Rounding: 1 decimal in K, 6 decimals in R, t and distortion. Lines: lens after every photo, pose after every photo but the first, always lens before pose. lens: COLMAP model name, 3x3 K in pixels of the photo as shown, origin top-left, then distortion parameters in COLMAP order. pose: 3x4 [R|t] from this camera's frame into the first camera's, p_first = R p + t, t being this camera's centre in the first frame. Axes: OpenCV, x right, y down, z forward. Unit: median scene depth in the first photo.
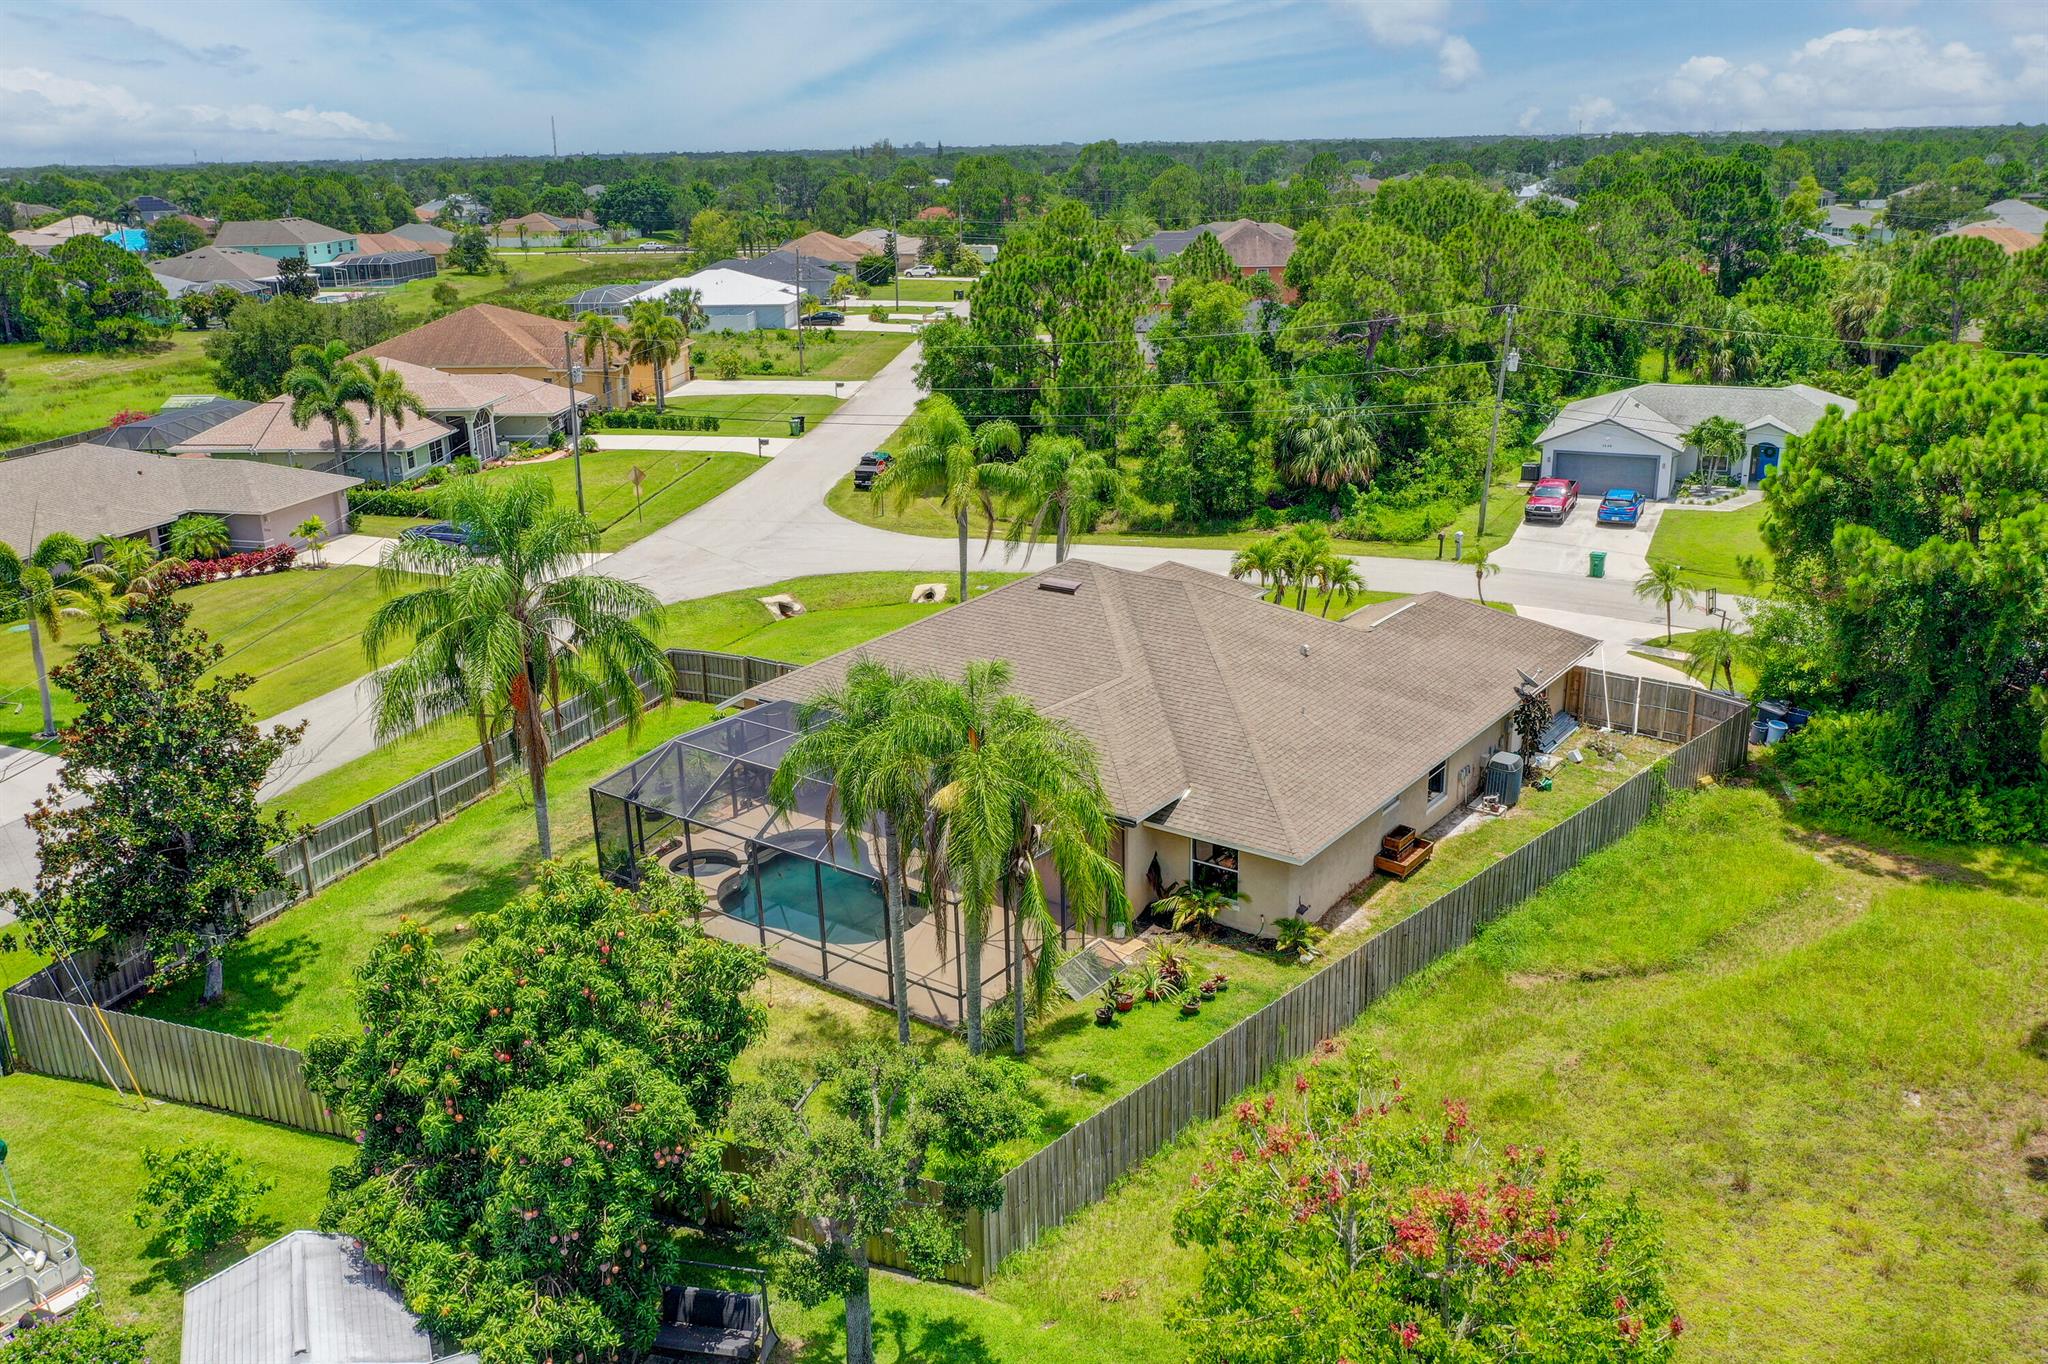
lens RADIAL K [[1649.7, 0, 1022.8], [0, 1649.7, 661.4], [0, 0, 1]] dist [-0.016682, -0.002189]
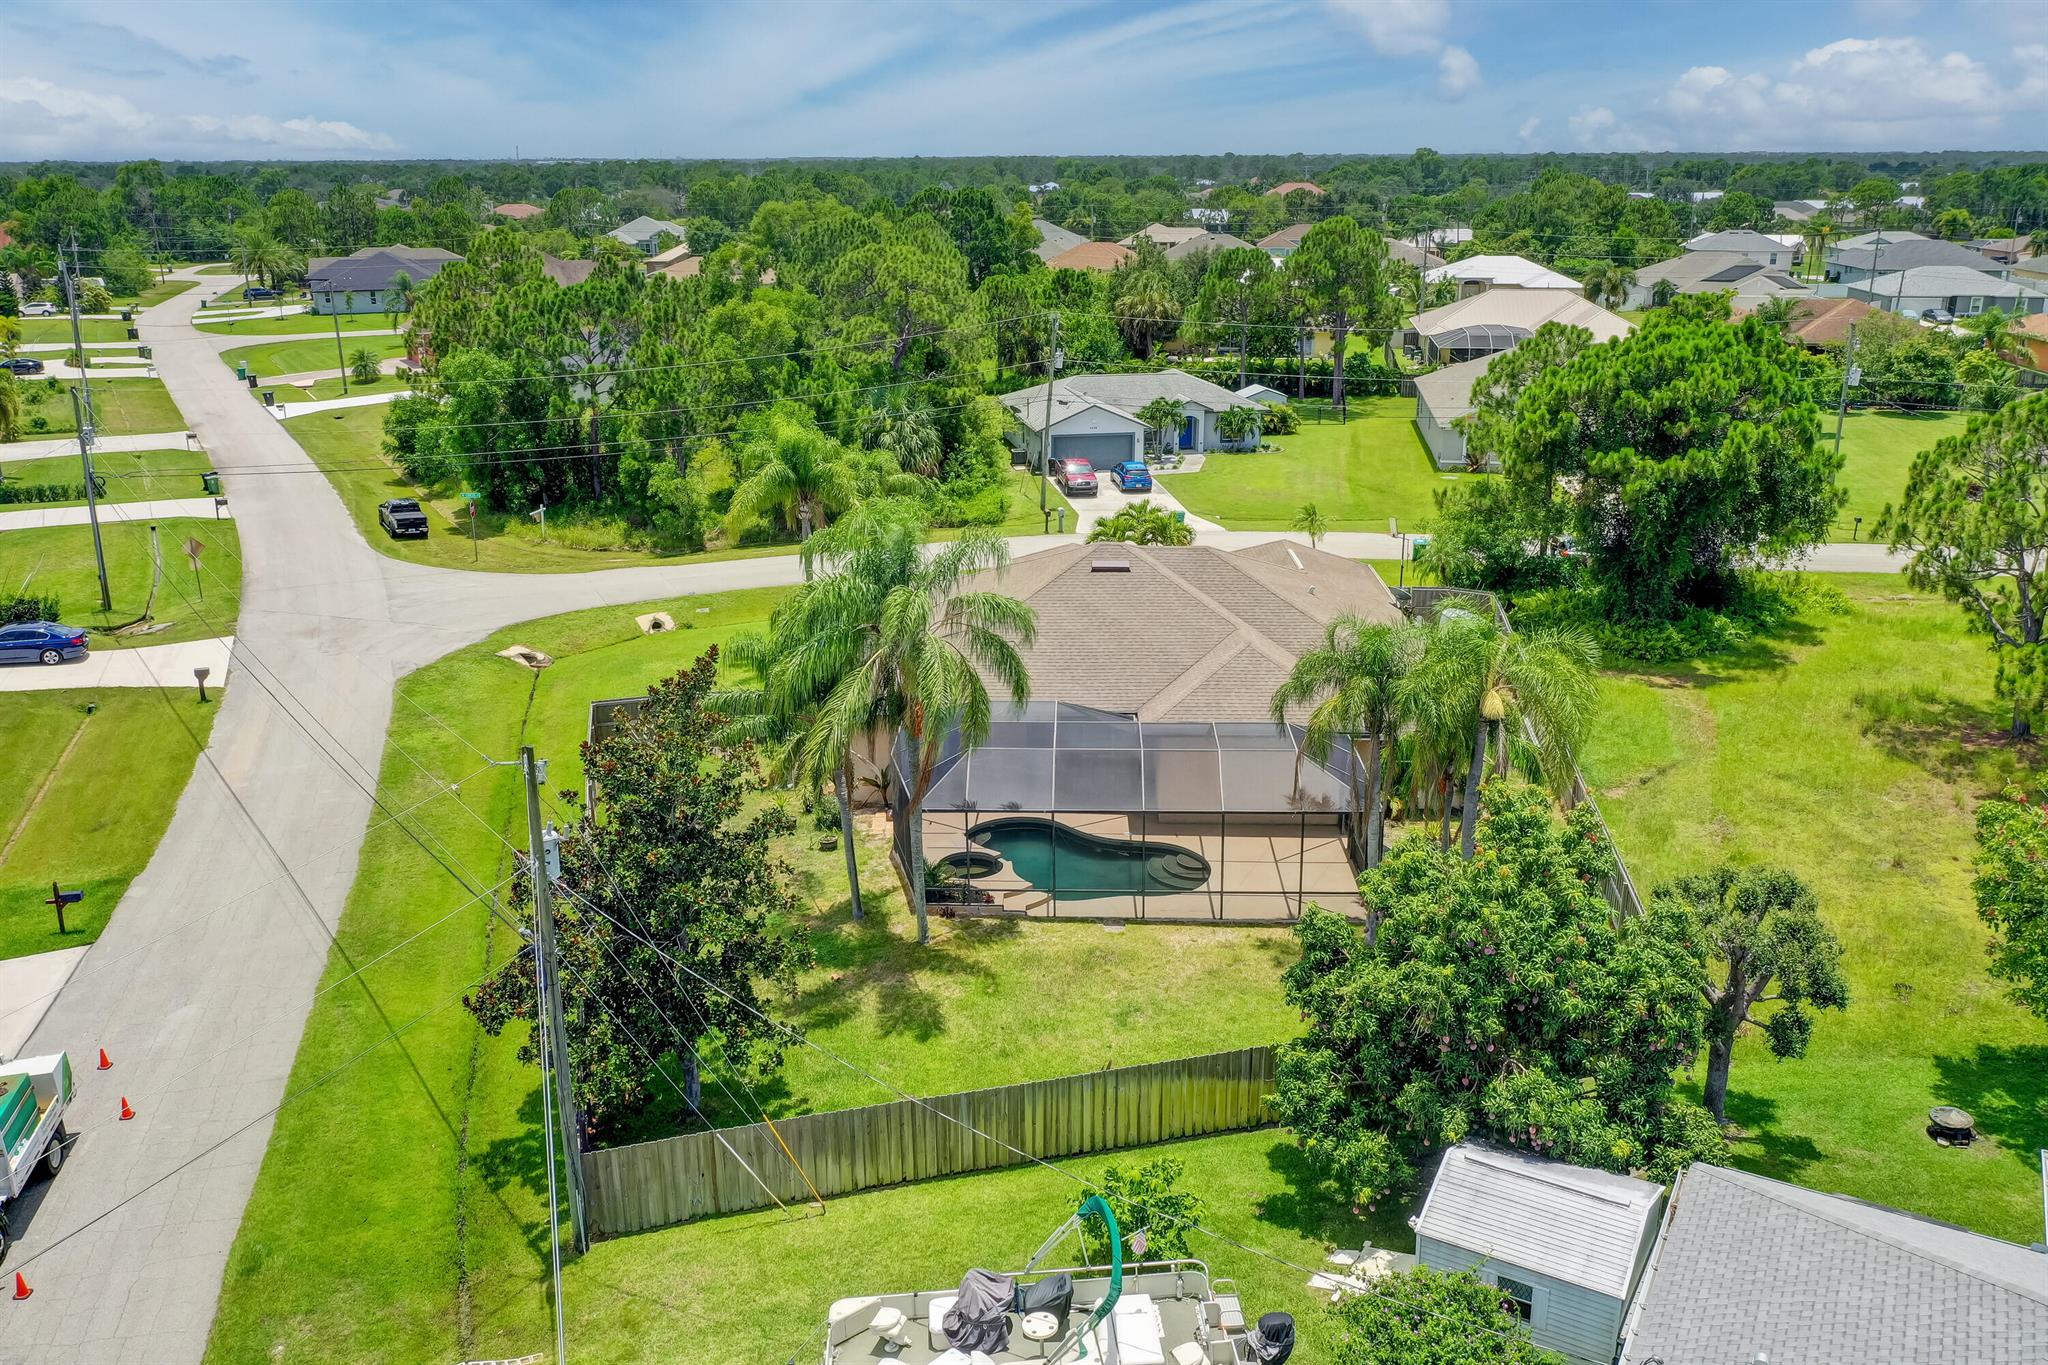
lens RADIAL K [[1603.3, 0, 1028.4], [0, 1603.3, 678.8], [0, 0, 1]] dist [-0.010179, -0.003517]
pose [[0.817681, -0.160914, 0.552724, -0.409840], [0.158435, 0.985964, 0.052659, -0.023567], [-0.553440, 0.044512, 0.831699, 0.080444]]
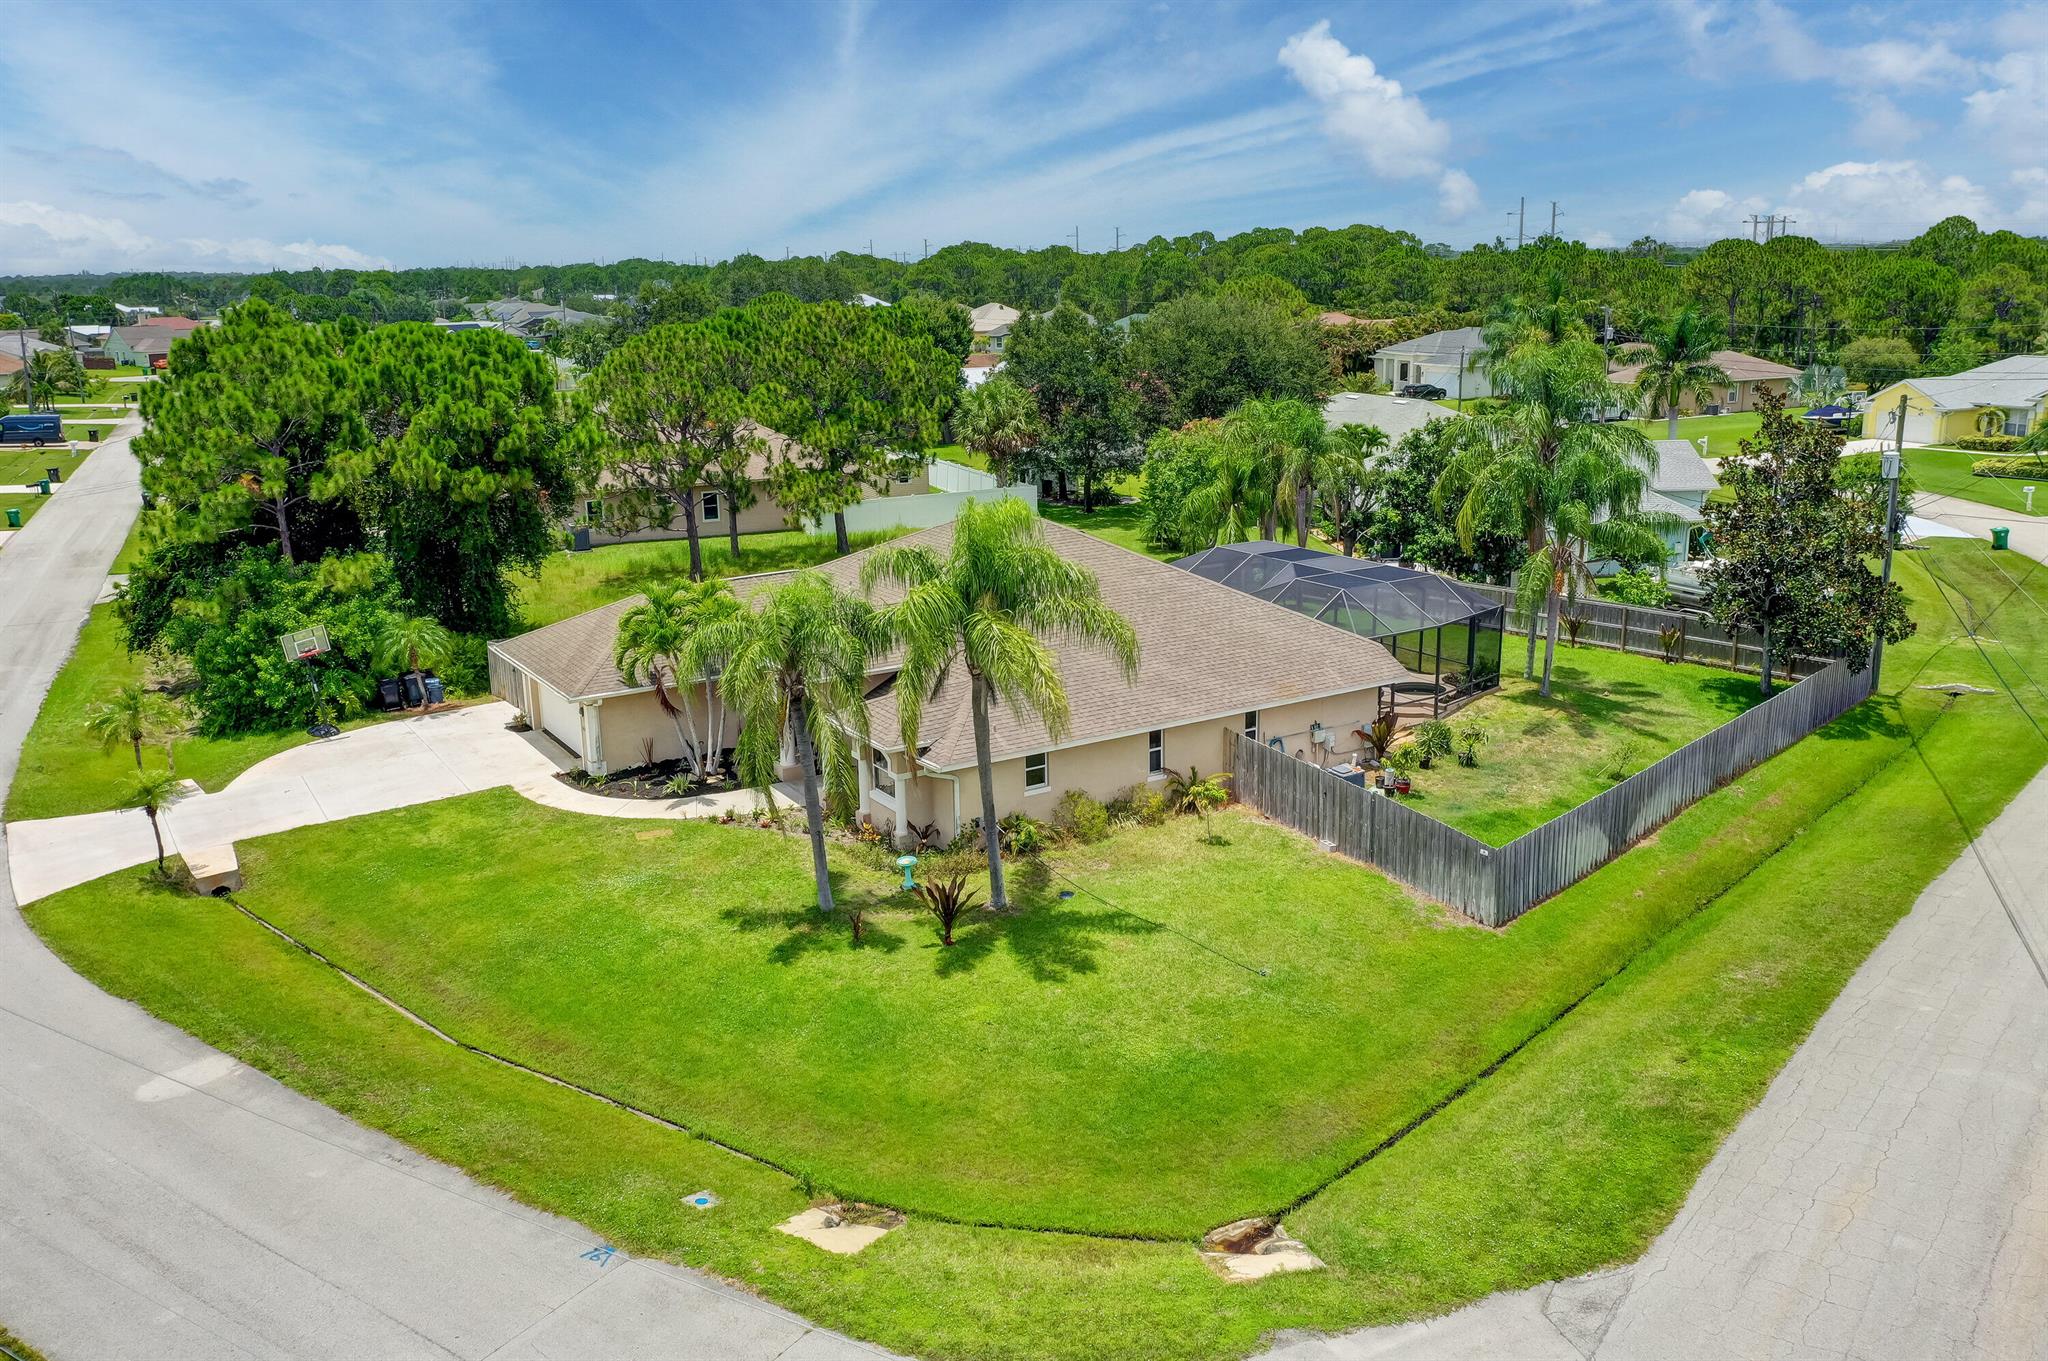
lens RADIAL K [[1649.7, 0, 1022.8], [0, 1649.7, 659.9], [0, 0, 1]] dist [-0.016682, -0.002189]
pose [[-0.930327, -0.045965, 0.363839, -0.215015], [0.146256, 0.863299, 0.483035, -0.311169], [-0.336305, 0.502595, -0.796428, 1.207536]]
